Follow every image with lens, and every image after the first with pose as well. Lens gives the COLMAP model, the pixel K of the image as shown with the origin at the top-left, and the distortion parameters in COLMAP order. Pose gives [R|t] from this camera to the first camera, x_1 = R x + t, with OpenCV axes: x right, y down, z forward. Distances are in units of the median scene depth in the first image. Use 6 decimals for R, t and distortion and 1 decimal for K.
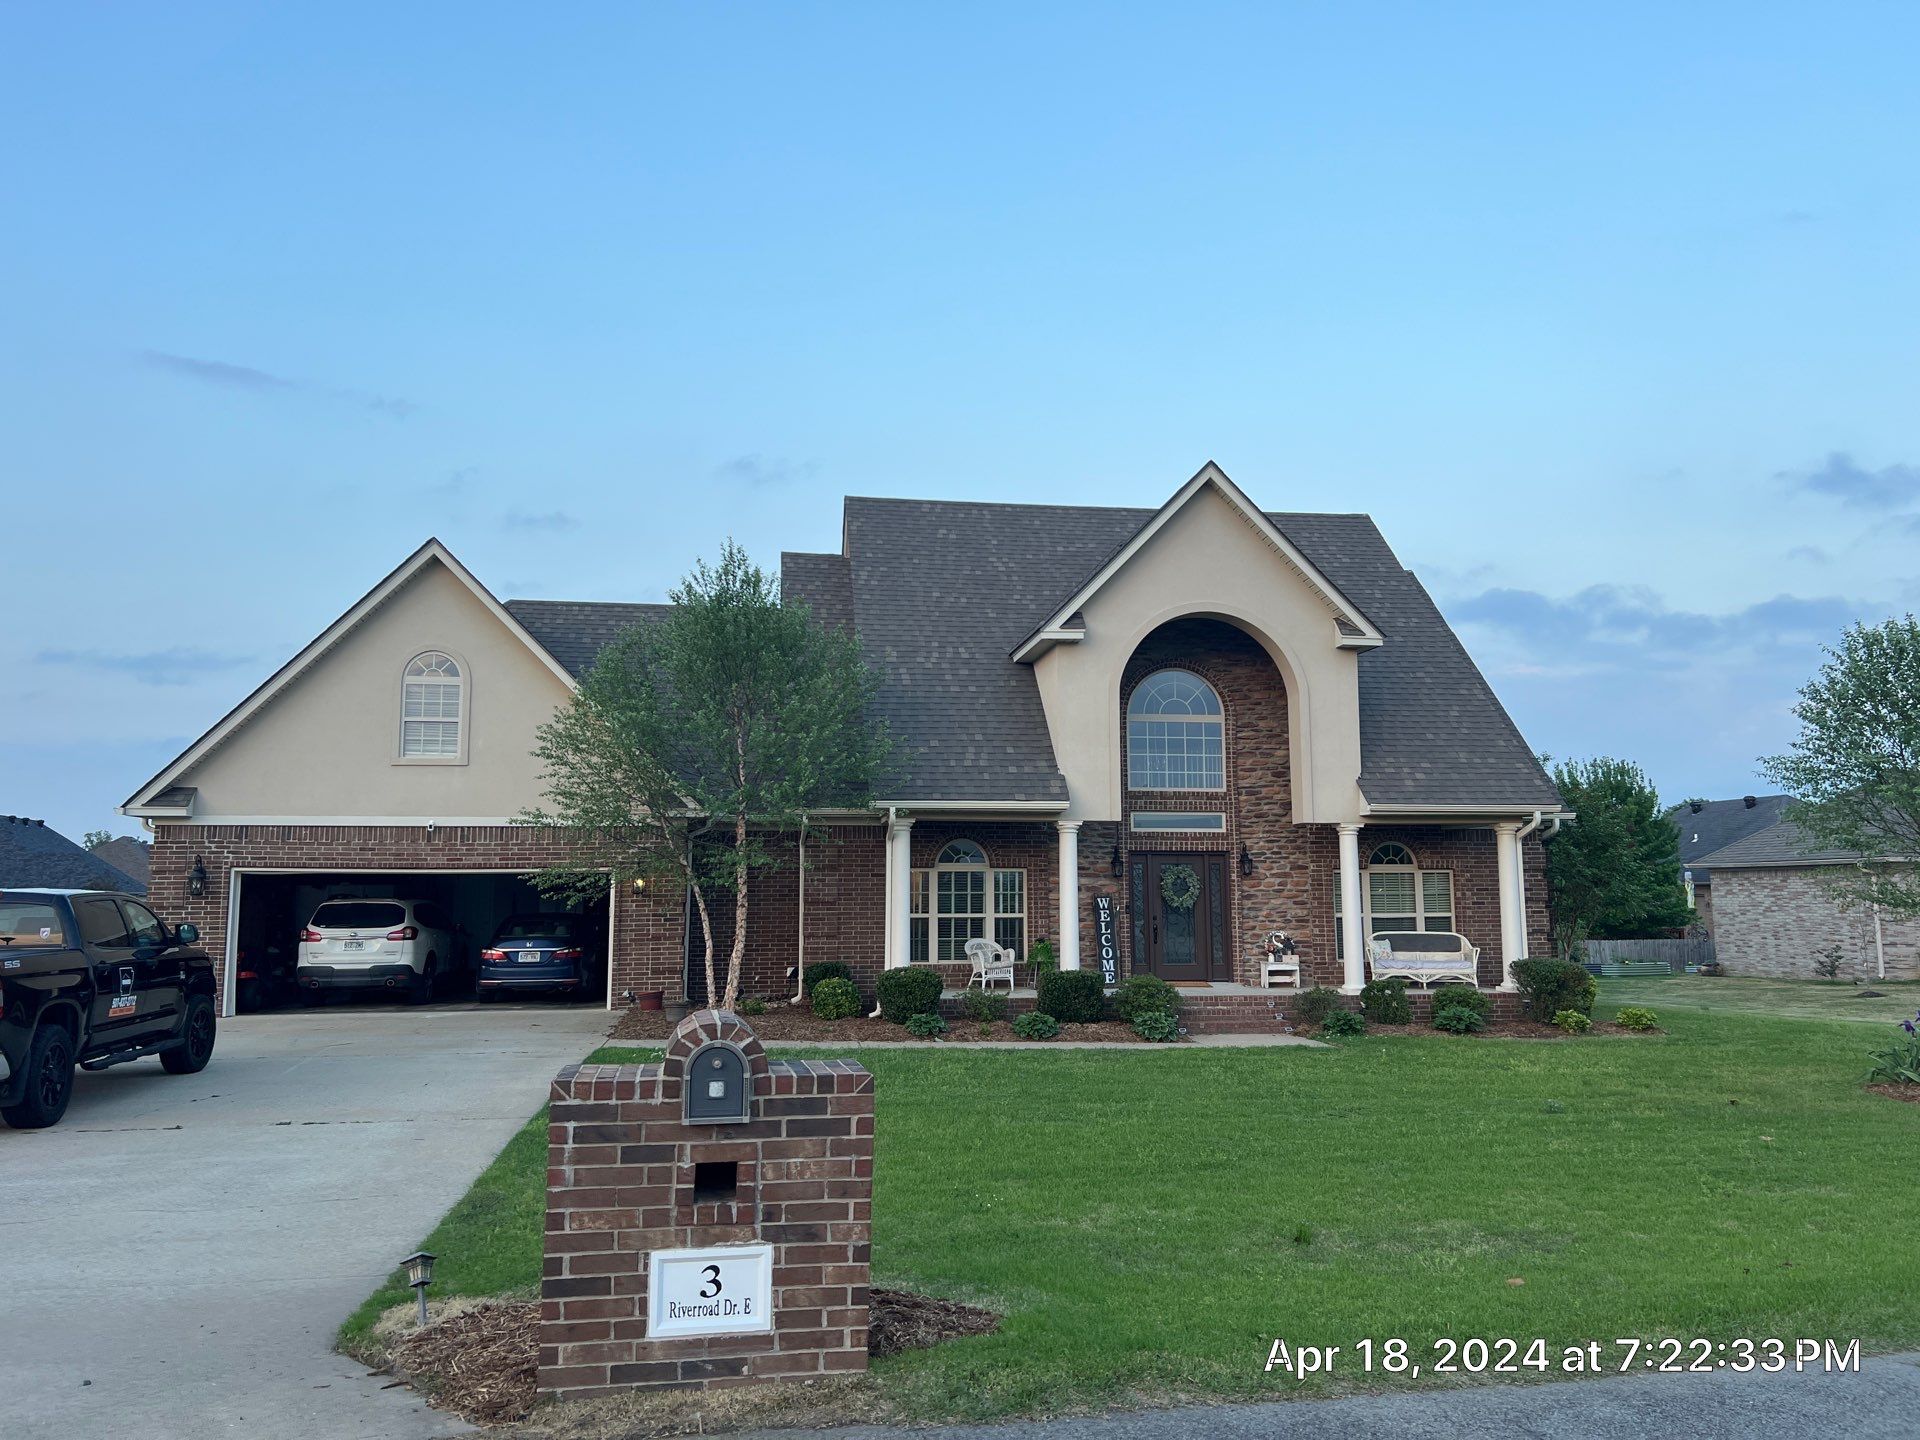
lens RADIAL K [[1464.2, 0, 960.0], [0, 1464.2, 720.0], [0, 0, 1]] dist [0.045746, -0.002327]
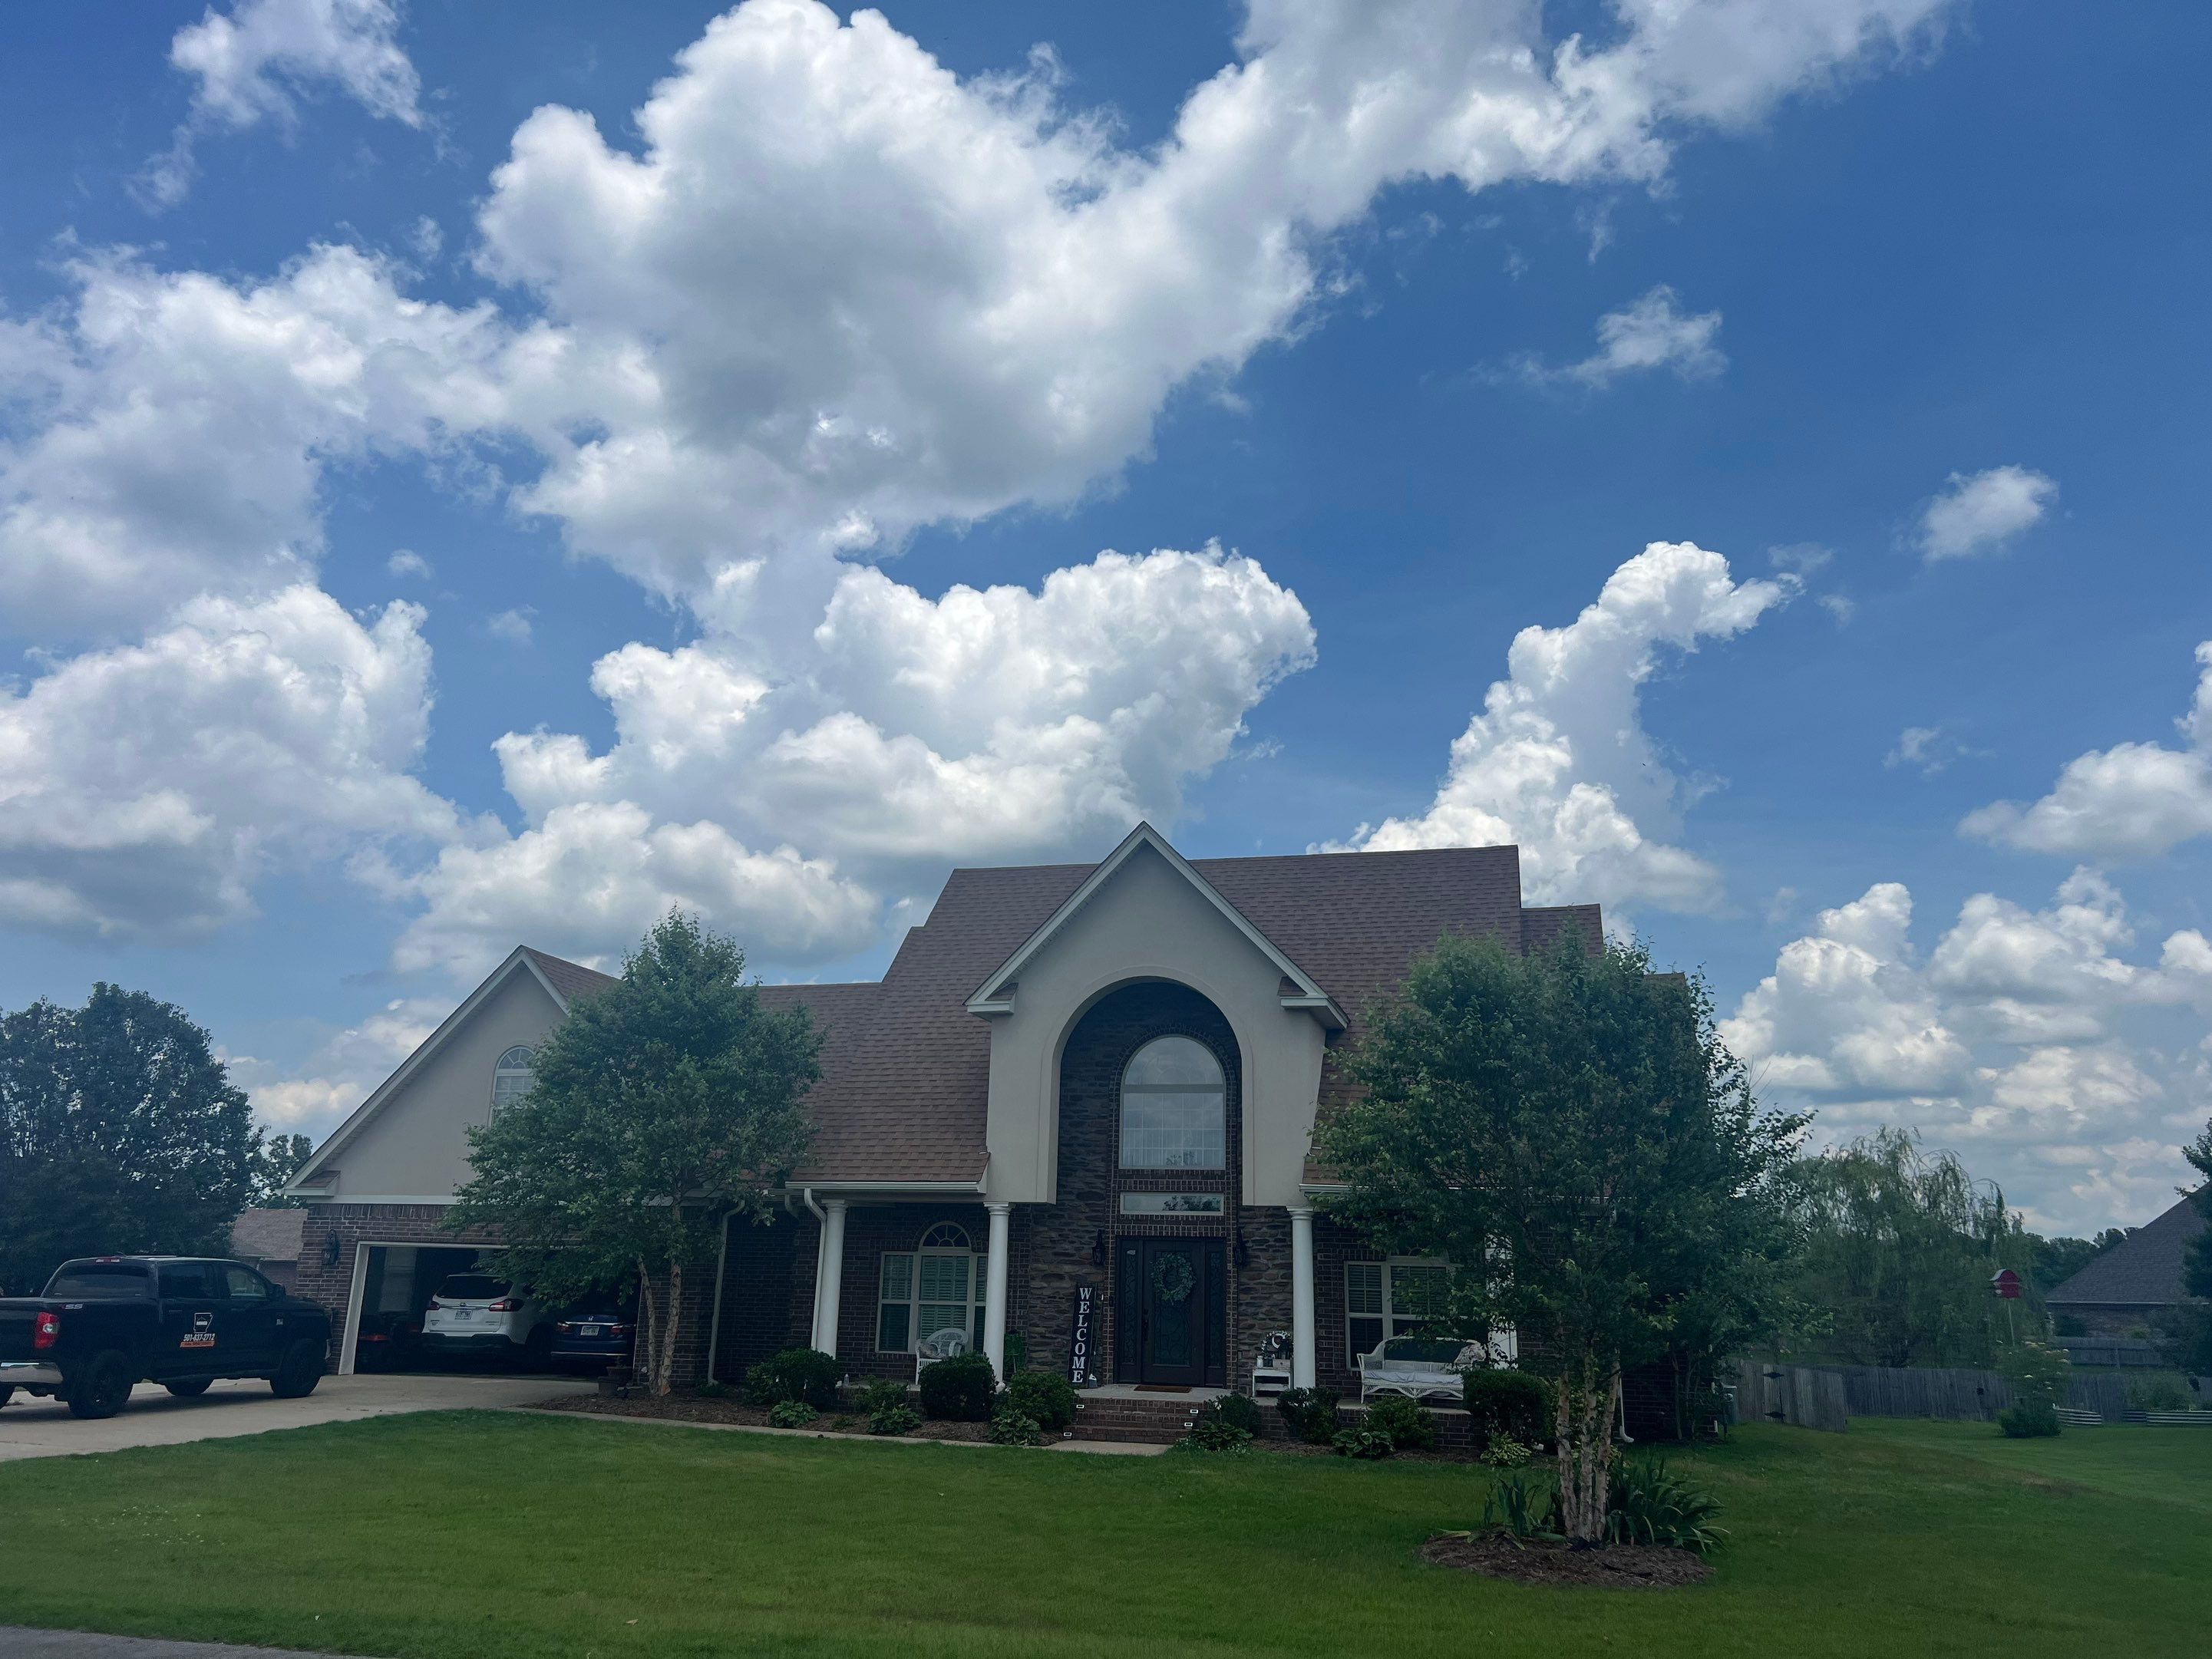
lens RADIAL K [[1686.7, 0, 1106.0], [0, 1686.7, 829.5], [0, 0, 1]] dist [0.045746, -0.002327]
pose [[0.911892, -0.082269, -0.402101, 0.577375], [0.021031, 0.987784, -0.154403, 0.000053], [0.409891, 0.132343, 0.902482, -0.006921]]
